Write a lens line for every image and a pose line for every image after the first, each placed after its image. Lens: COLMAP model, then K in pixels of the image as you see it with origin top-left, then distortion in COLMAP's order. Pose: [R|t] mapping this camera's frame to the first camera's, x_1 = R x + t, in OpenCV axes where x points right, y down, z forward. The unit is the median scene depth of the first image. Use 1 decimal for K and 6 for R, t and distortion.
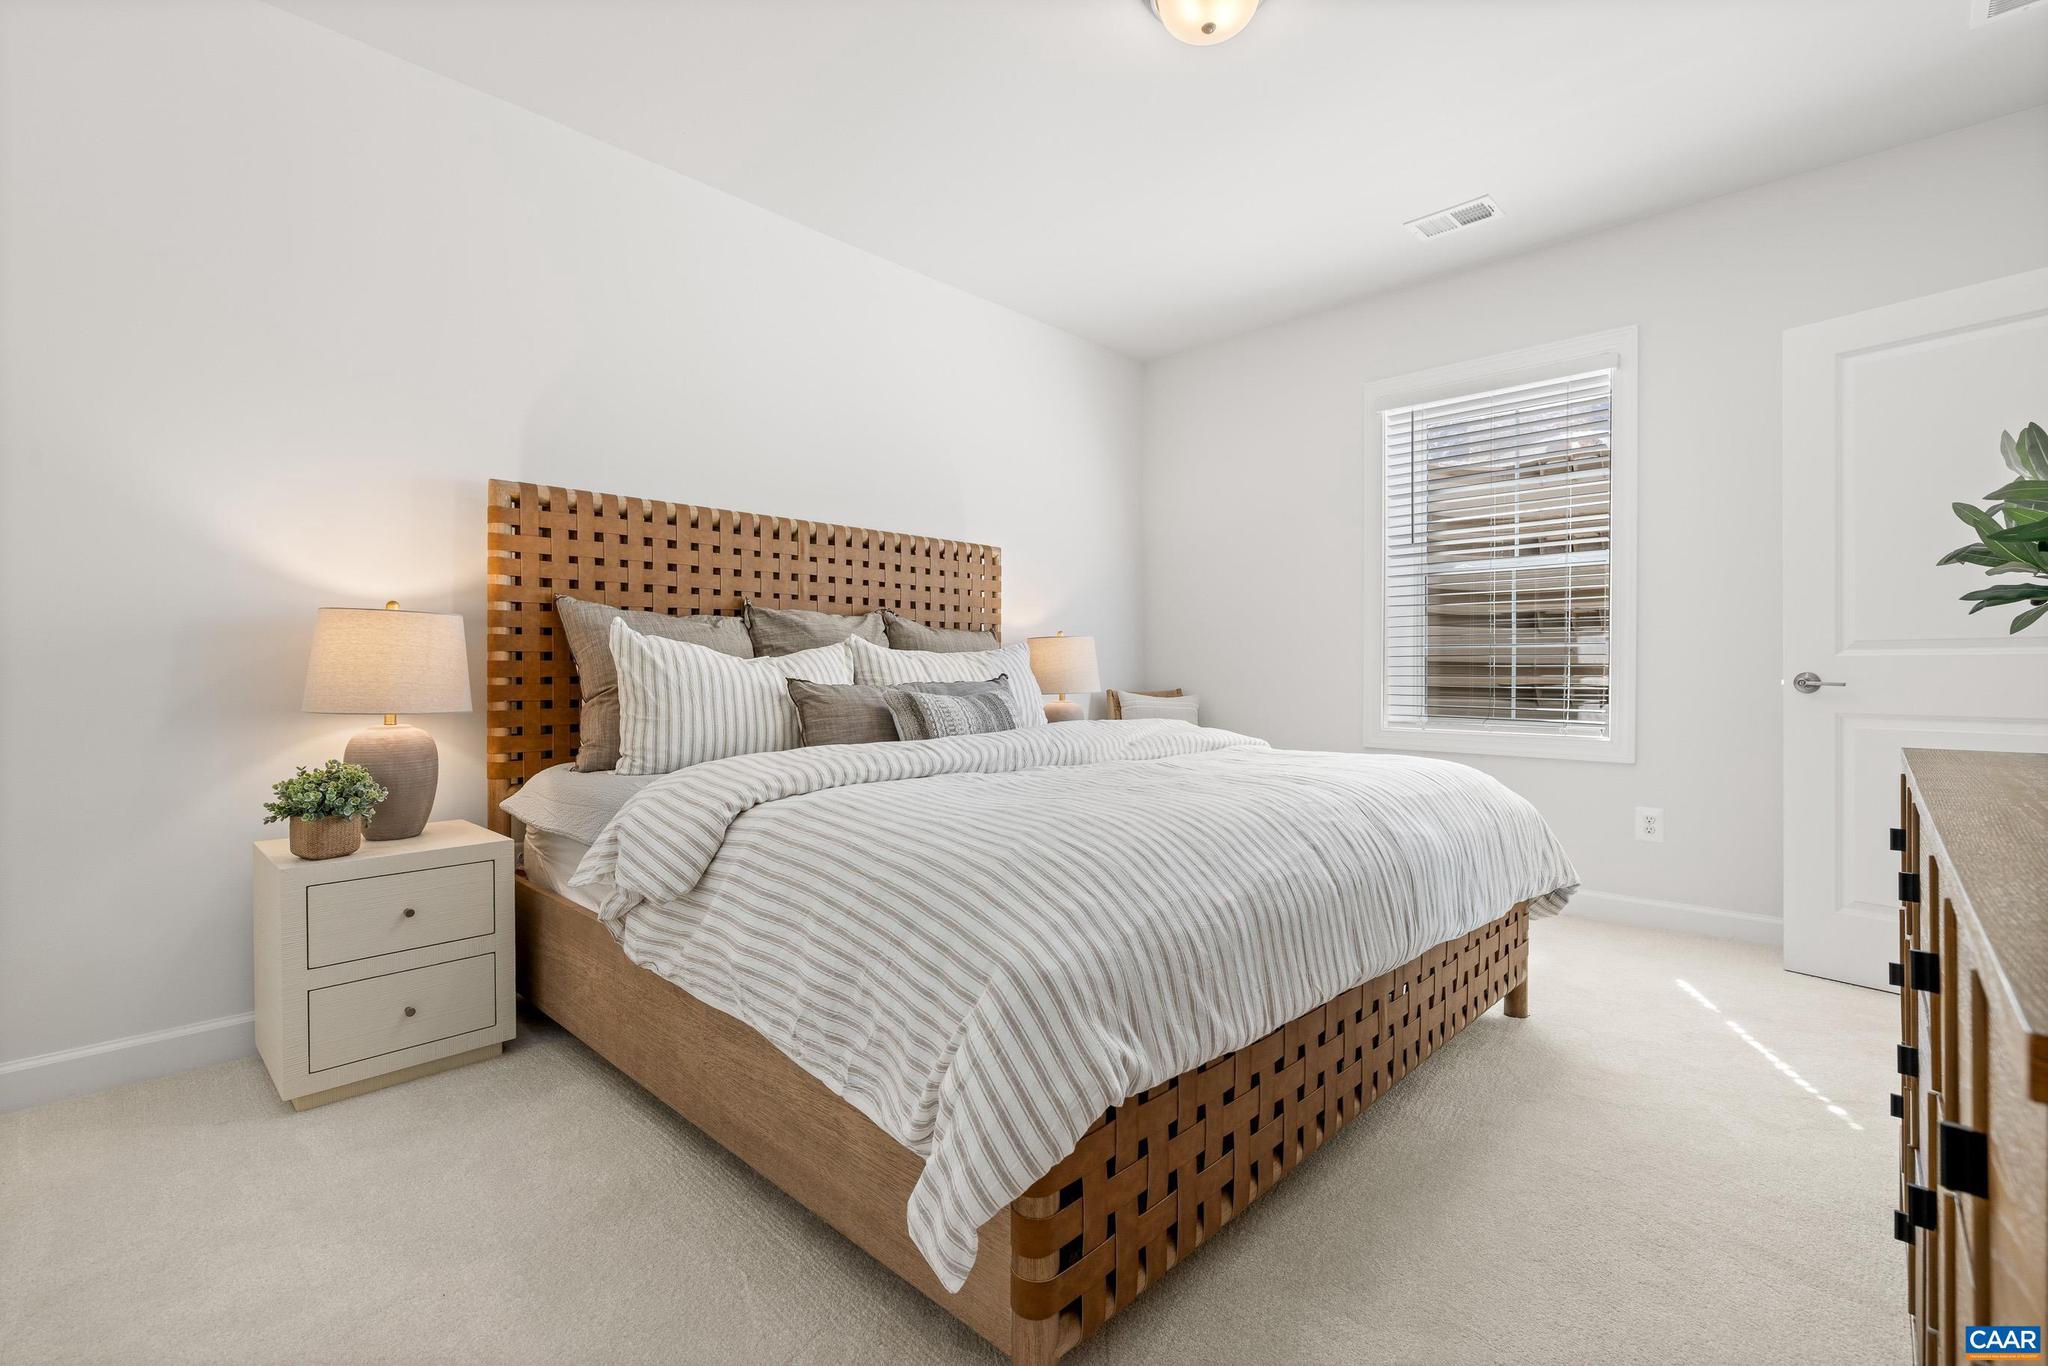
lens RADIAL K [[934.7, 0, 1024.0], [0, 934.7, 683.0], [0, 0, 1]] dist [-0.001335, -0.000082]
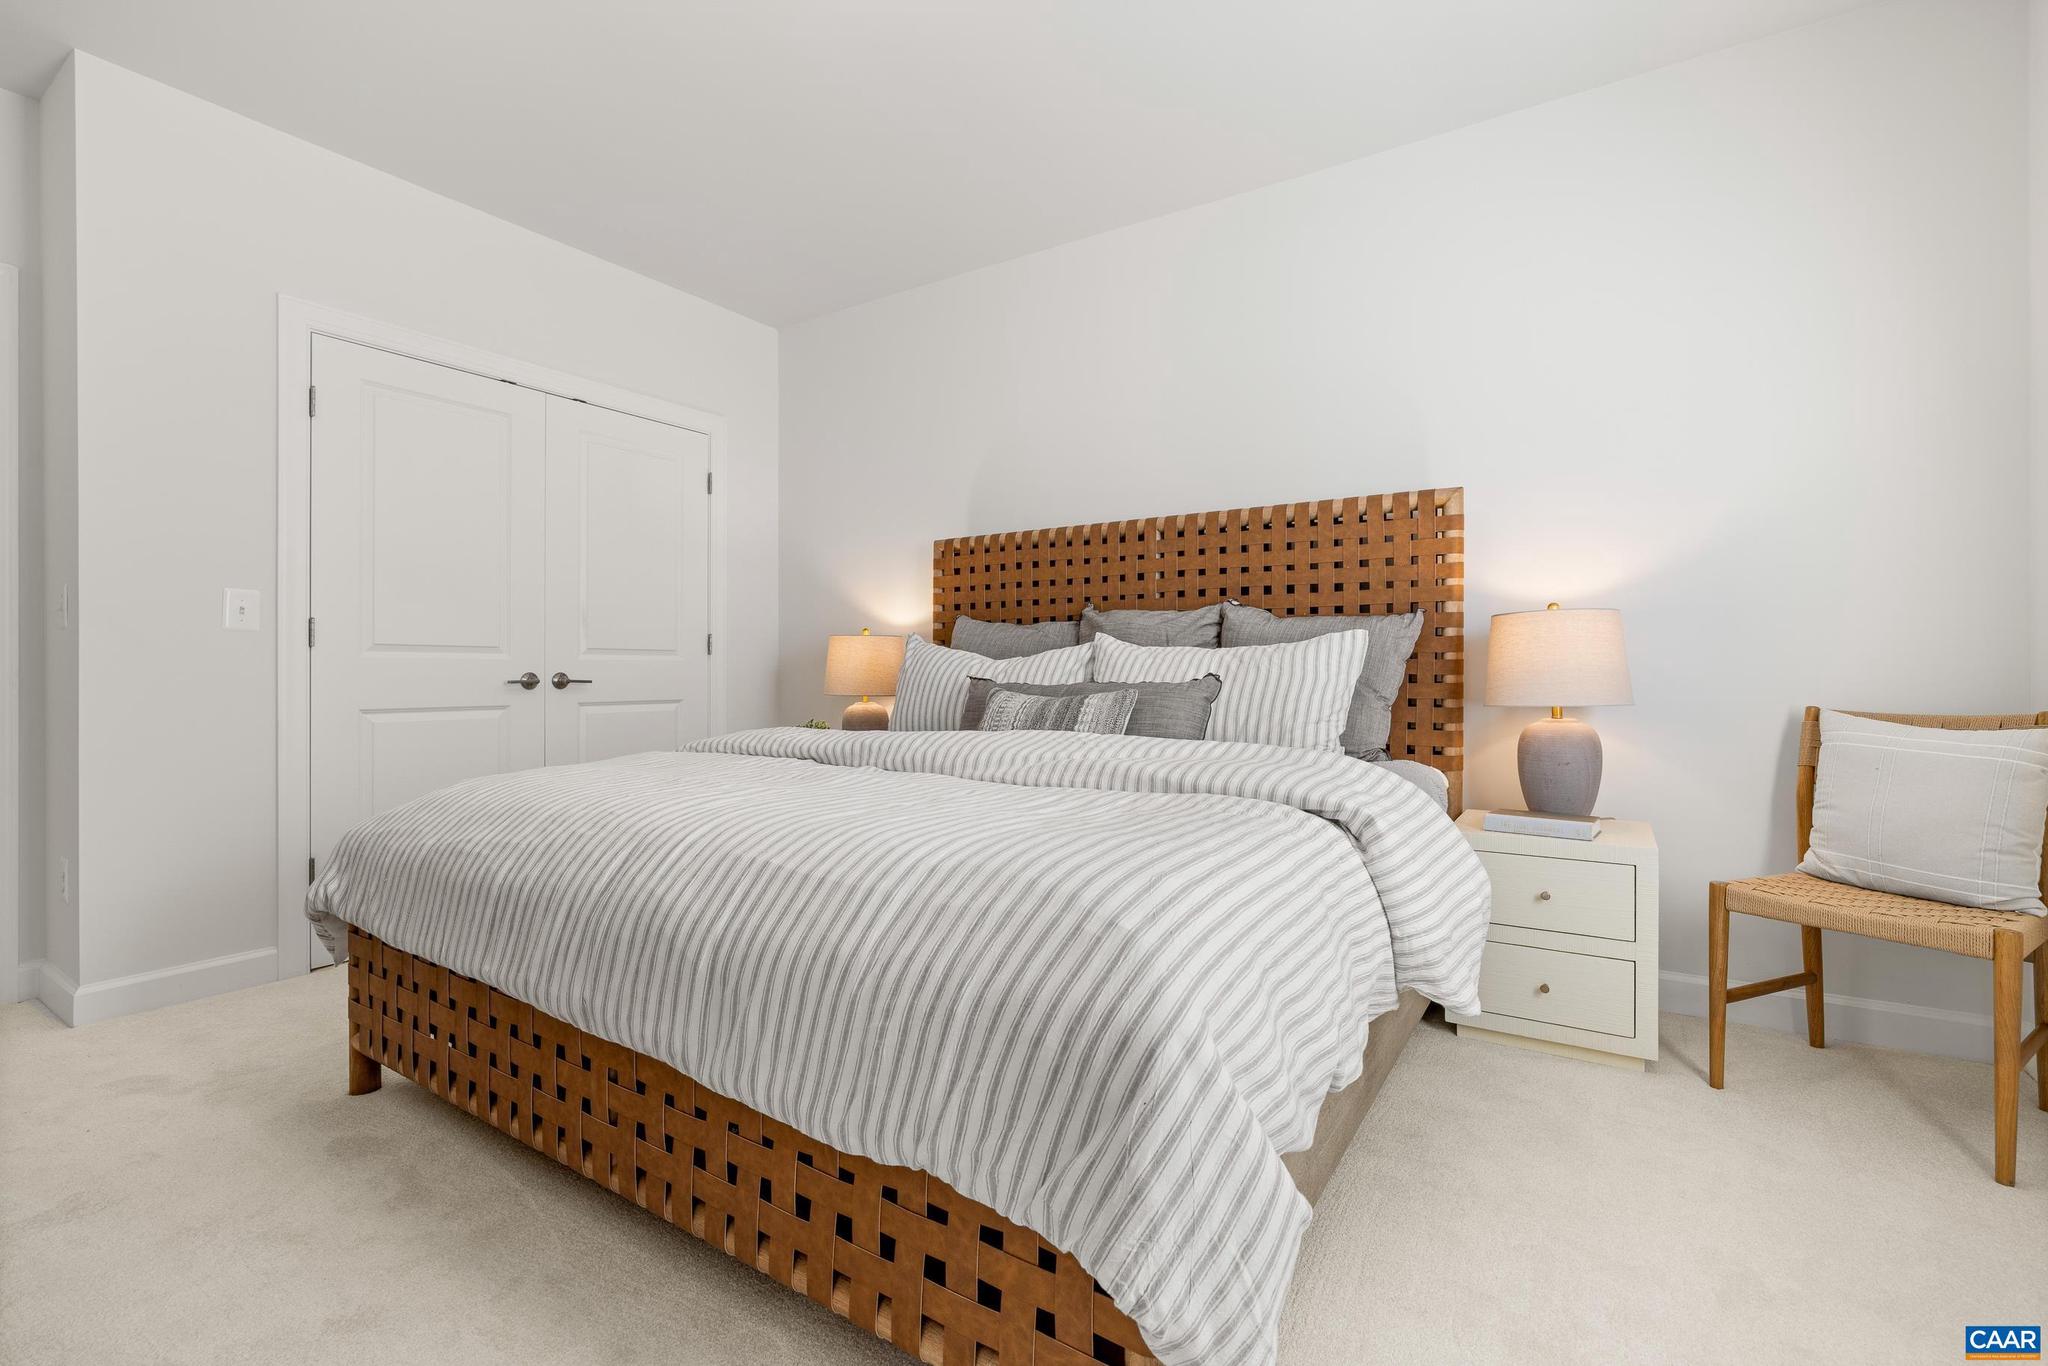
lens RADIAL K [[934.7, 0, 1024.0], [0, 934.7, 683.0], [0, 0, 1]] dist [-0.001335, -0.000082]
pose [[0.181368, 0.007301, -0.983388, 0.731806], [-0.012738, 0.999906, 0.005074, -0.002395], [0.983333, 0.011606, 0.181444, 0.702548]]
